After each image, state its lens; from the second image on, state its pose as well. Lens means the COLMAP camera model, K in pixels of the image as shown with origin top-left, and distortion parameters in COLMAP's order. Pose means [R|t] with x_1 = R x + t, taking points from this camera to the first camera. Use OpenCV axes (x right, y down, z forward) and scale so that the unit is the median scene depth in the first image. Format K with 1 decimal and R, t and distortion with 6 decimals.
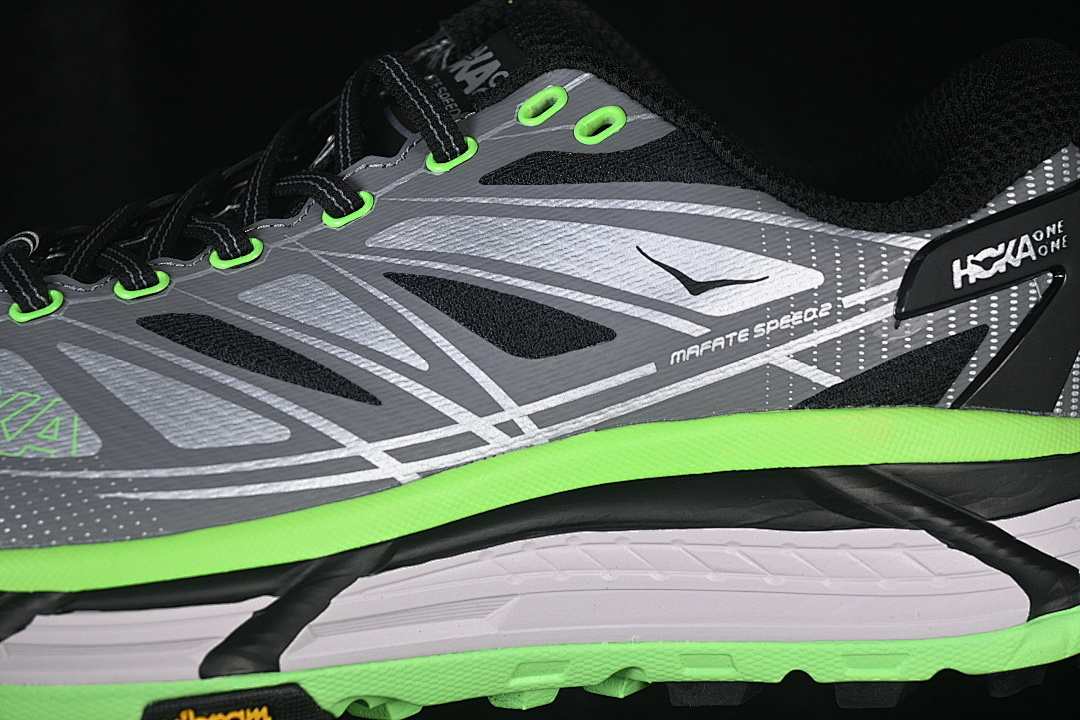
lens RADIAL K [[2410.3, 0, 579.3], [0, 2410.3, 359.4], [0, 0, 1]] dist [-0.057856, -0.117746]
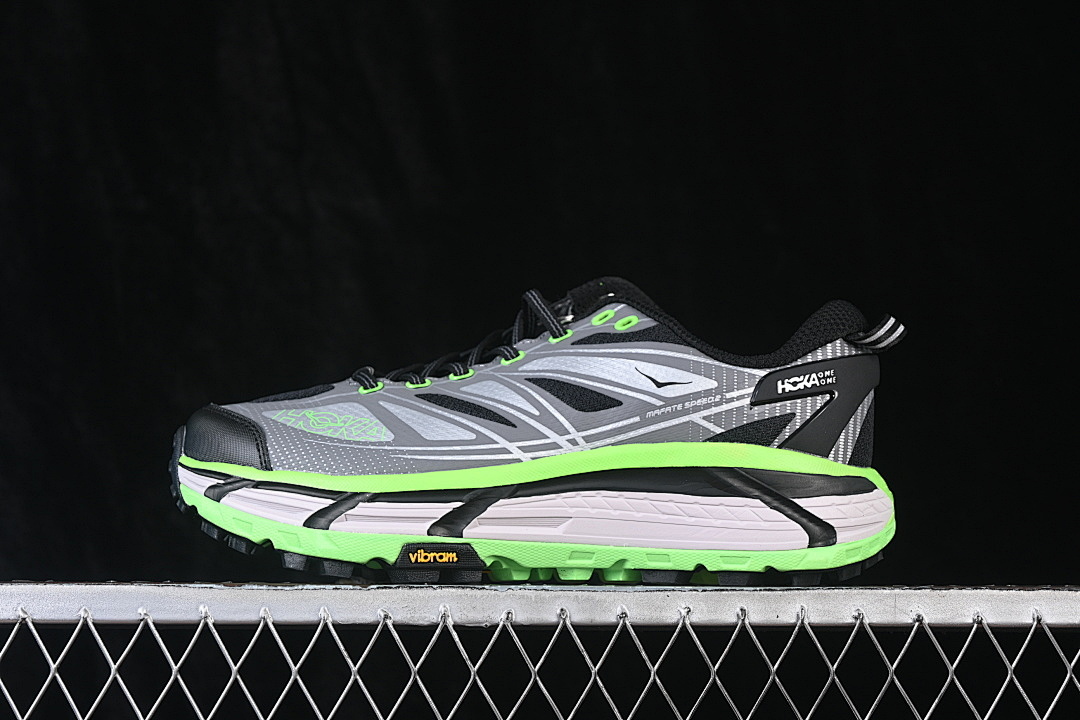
lens RADIAL K [[2348.8, 0, 540.0], [0, 2348.8, 360.0], [0, 0, 1]] dist [-0.173020, -0.389360]
pose [[0.987931, 0.033027, -0.151336, 0.265923], [-0.072707, 0.961563, -0.264784, 0.529994], [0.136774, 0.272591, 0.952359, -1.094994]]
